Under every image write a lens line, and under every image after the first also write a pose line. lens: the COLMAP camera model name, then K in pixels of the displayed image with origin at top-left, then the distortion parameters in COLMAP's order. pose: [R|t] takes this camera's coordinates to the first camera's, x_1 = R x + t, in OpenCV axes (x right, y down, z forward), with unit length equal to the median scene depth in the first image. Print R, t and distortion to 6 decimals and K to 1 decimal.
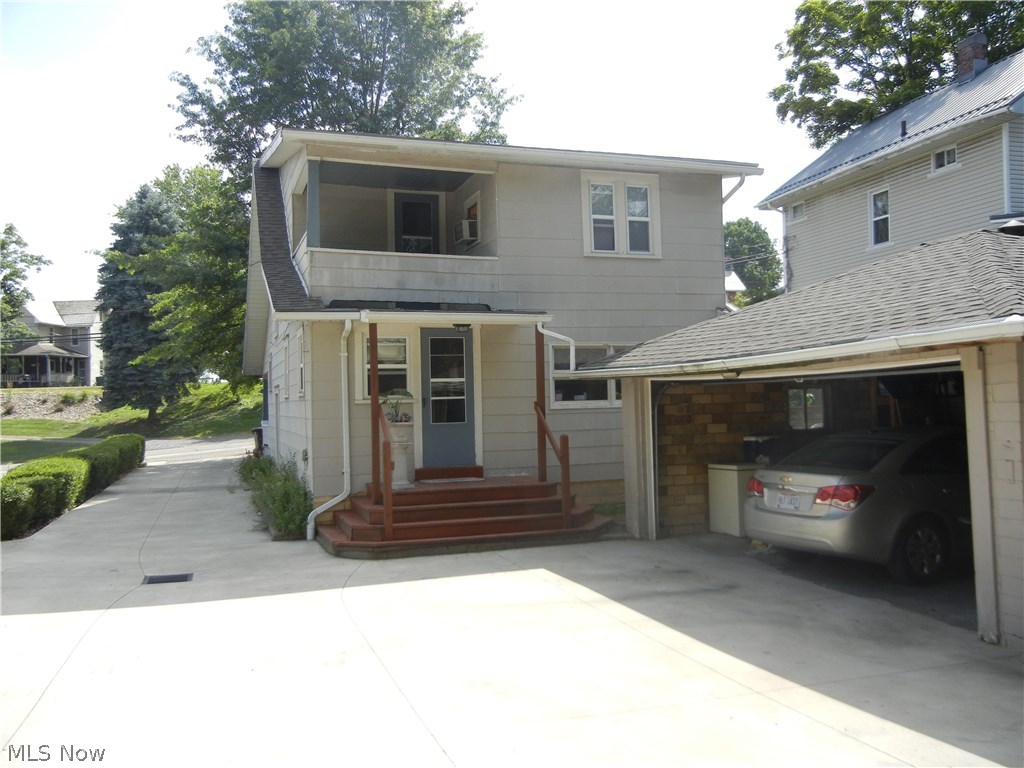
lens RADIAL K [[886.3, 0, 515.0], [0, 886.3, 366.8], [0, 0, 1]] dist [0.005728, 0.007876]
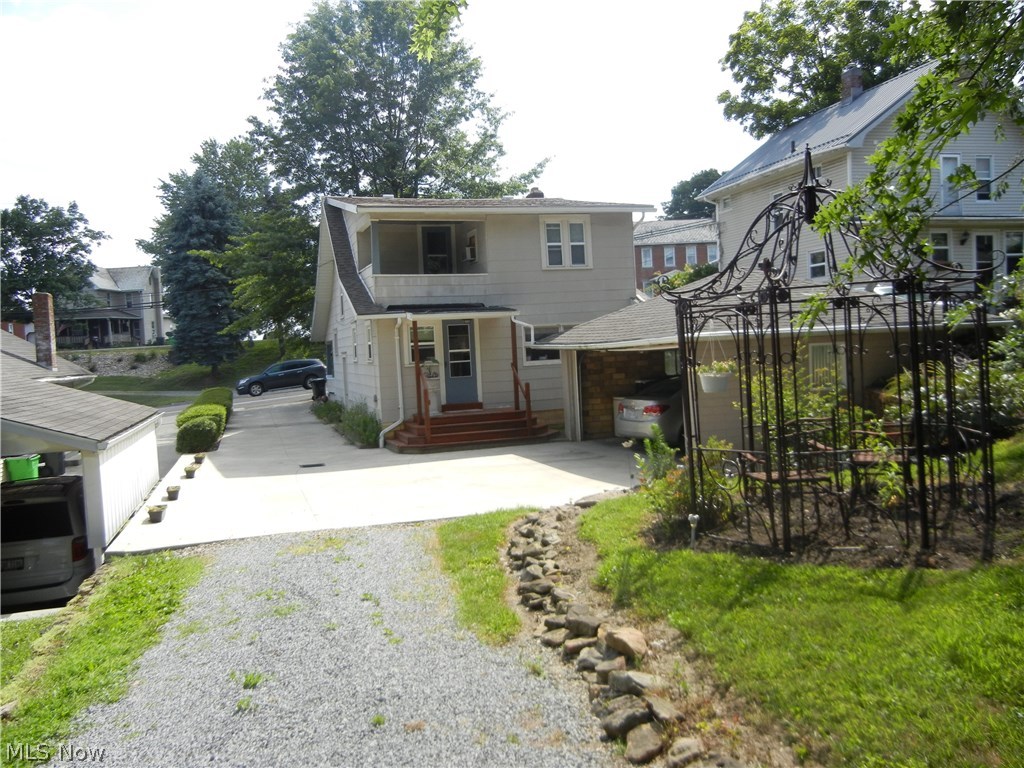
lens RADIAL K [[887.4, 0, 512.0], [0, 887.4, 384.0], [0, 0, 1]] dist [-0.001631, -0.002412]
pose [[0.999285, -0.026270, -0.027203, 0.059771], [0.028479, 0.996034, 0.084294, -0.054929], [0.024880, -0.085009, 0.996070, -0.594815]]
